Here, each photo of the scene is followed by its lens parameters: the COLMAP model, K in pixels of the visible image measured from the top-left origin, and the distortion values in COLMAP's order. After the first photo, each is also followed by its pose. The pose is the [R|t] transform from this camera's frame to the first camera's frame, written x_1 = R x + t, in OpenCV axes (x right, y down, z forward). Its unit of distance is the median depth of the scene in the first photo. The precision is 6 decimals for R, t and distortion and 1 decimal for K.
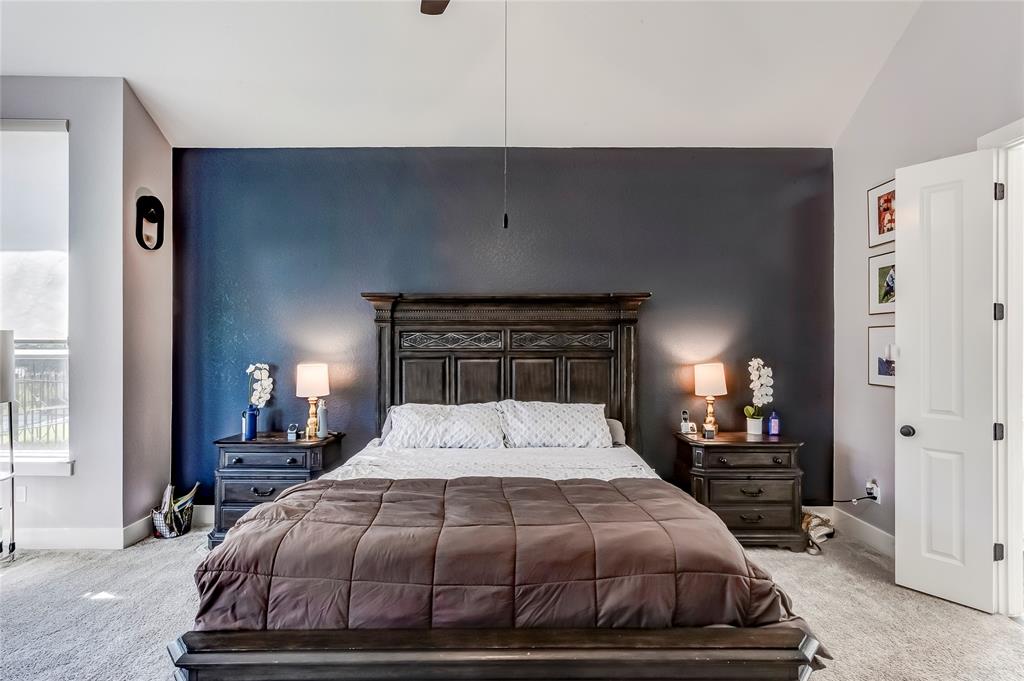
lens RADIAL K [[465.3, 0, 479.9], [0, 465.3, 341.2], [0, 0, 1]] dist [0.005610, -0.000187]
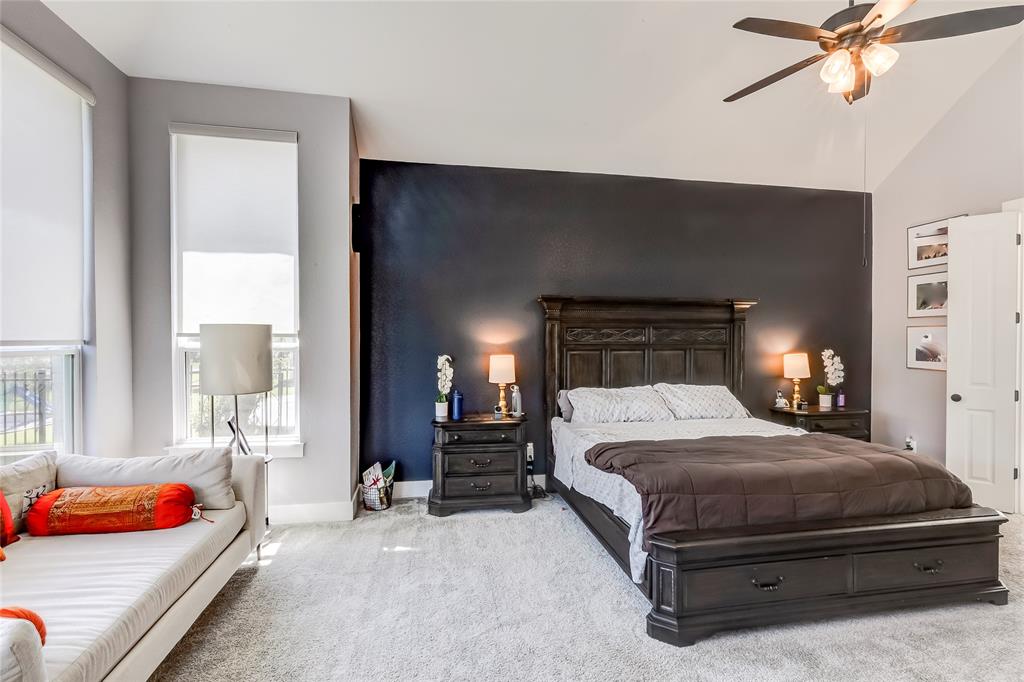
lens RADIAL K [[465.3, 0, 500.1], [0, 465.3, 339.6], [0, 0, 1]] dist [0.005610, -0.000187]
pose [[0.984627, 0.001308, 0.174663, -0.576145], [-0.002737, 0.999965, 0.007940, 0.000619], [-0.174647, -0.008296, 0.984596, -0.150515]]
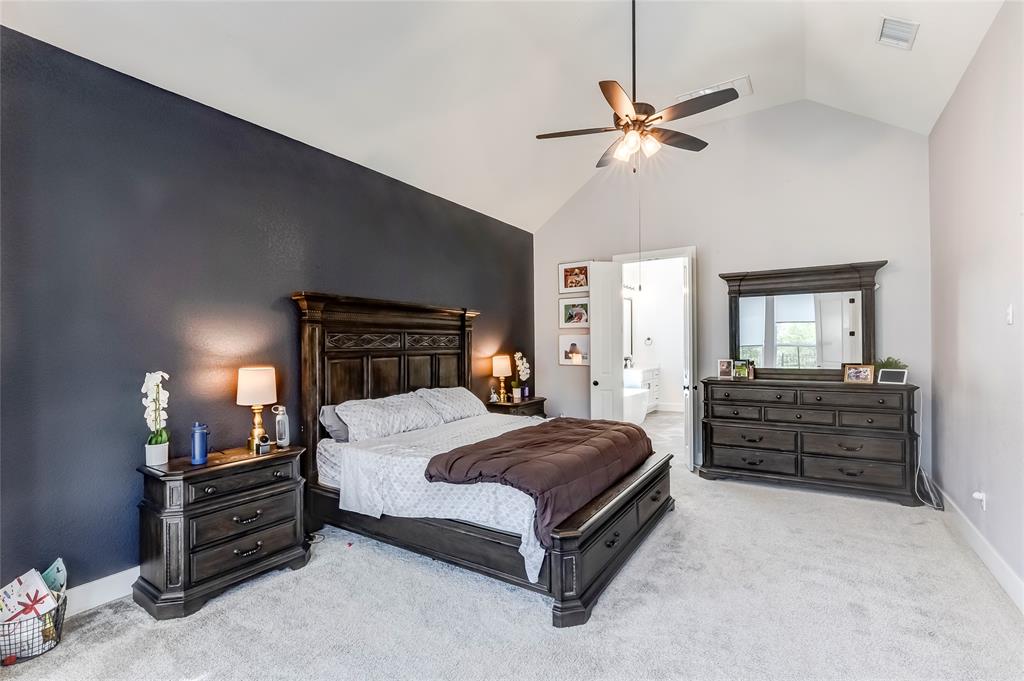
lens RADIAL K [[465.3, 0, 508.9], [0, 465.3, 337.9], [0, 0, 1]] dist [0.005610, -0.000187]
pose [[0.543431, 0.007782, 0.839418, -0.853952], [0.002203, 0.999940, -0.010696, 0.003137], [-0.839451, 0.007662, 0.543382, 0.122156]]
